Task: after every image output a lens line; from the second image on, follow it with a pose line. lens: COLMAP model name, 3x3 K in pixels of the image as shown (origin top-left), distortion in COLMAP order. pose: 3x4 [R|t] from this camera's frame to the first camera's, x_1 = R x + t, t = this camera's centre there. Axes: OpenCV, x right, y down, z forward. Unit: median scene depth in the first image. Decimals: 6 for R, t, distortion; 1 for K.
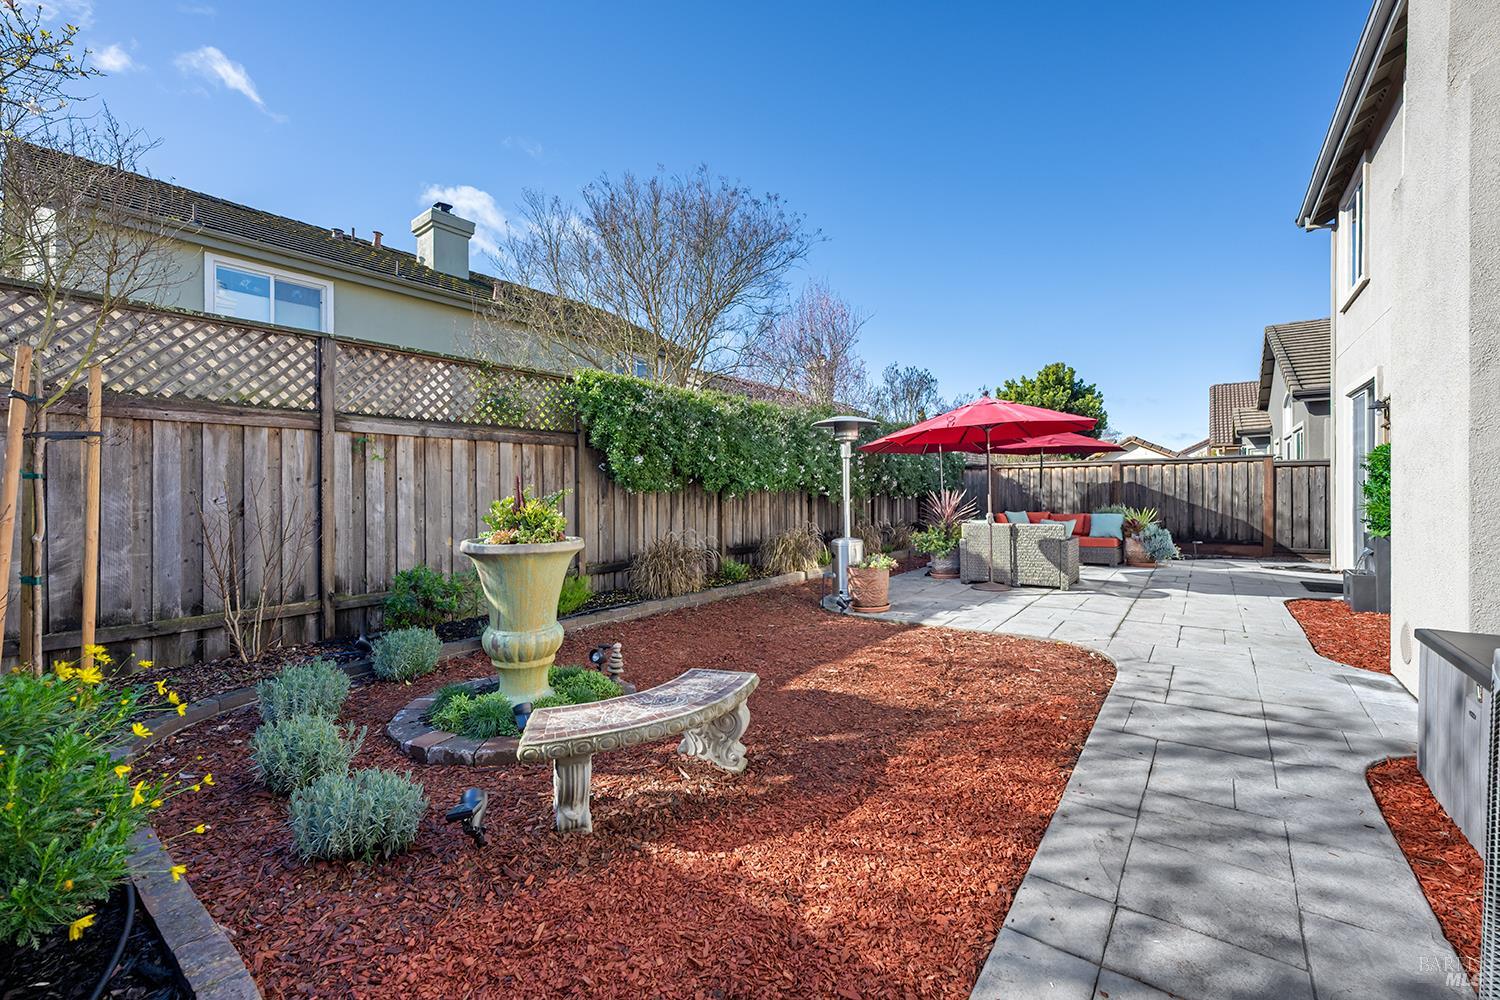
lens RADIAL K [[621.7, 0, 750.9], [0, 621.7, 496.2], [0, 0, 1]] dist [0.001104, 0.000121]
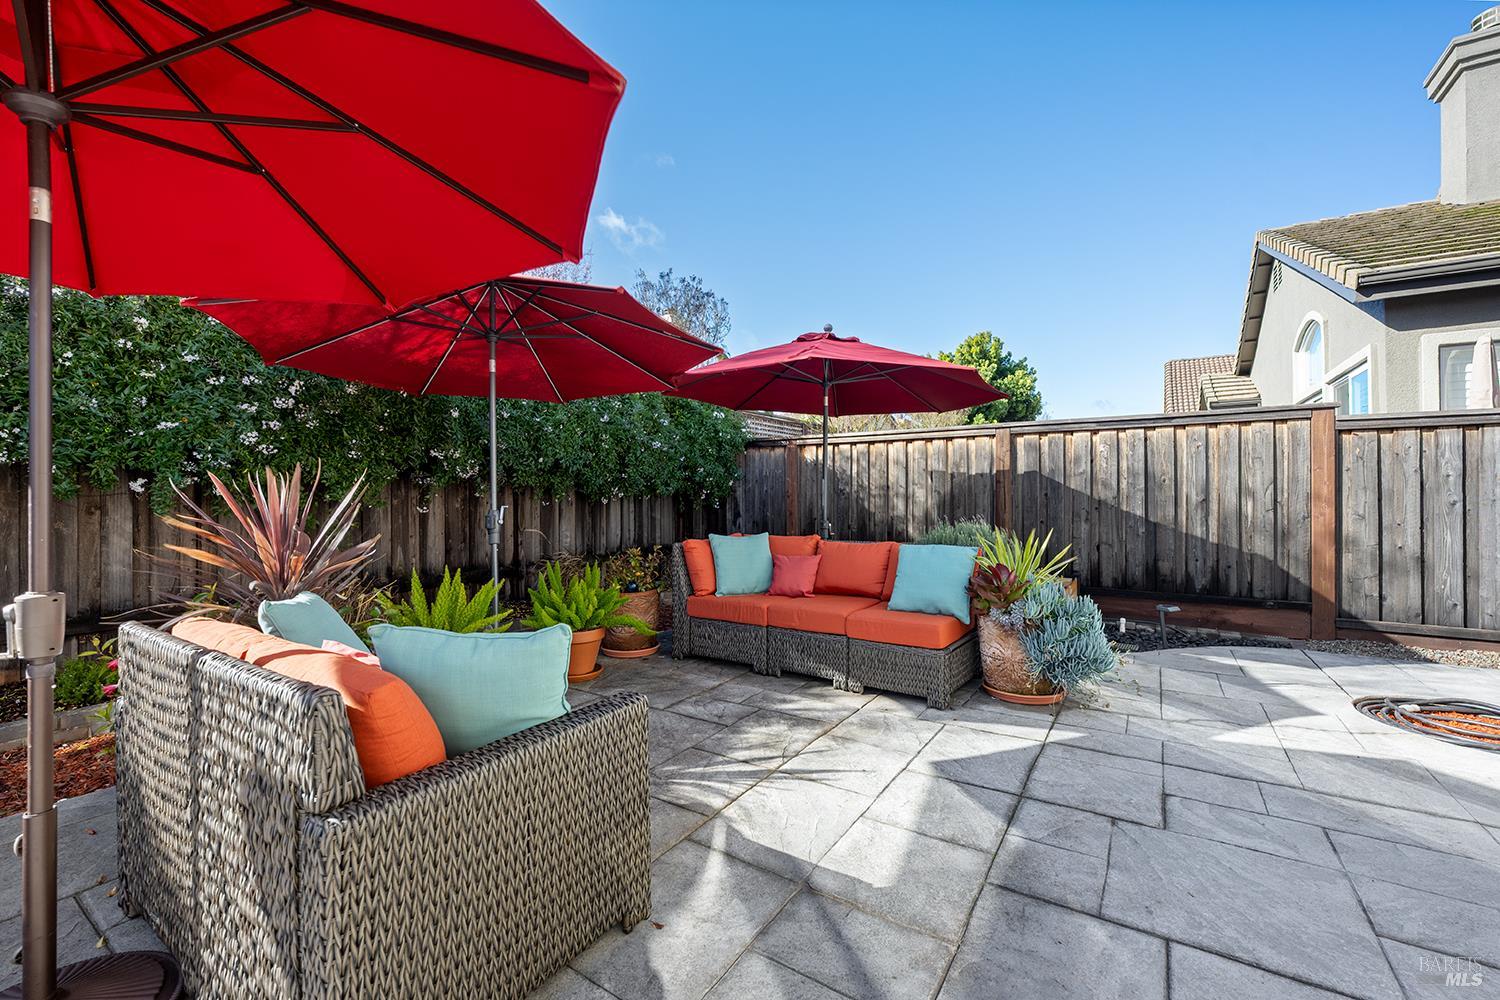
lens RADIAL K [[621.7, 0, 753.2], [0, 621.7, 490.8], [0, 0, 1]] dist [0.001104, 0.000121]
pose [[0.998202, 0.004098, 0.059803, 0.387600], [-0.003465, 0.999937, -0.010683, 0.000071], [-0.059843, 0.010457, 0.998153, 0.560786]]
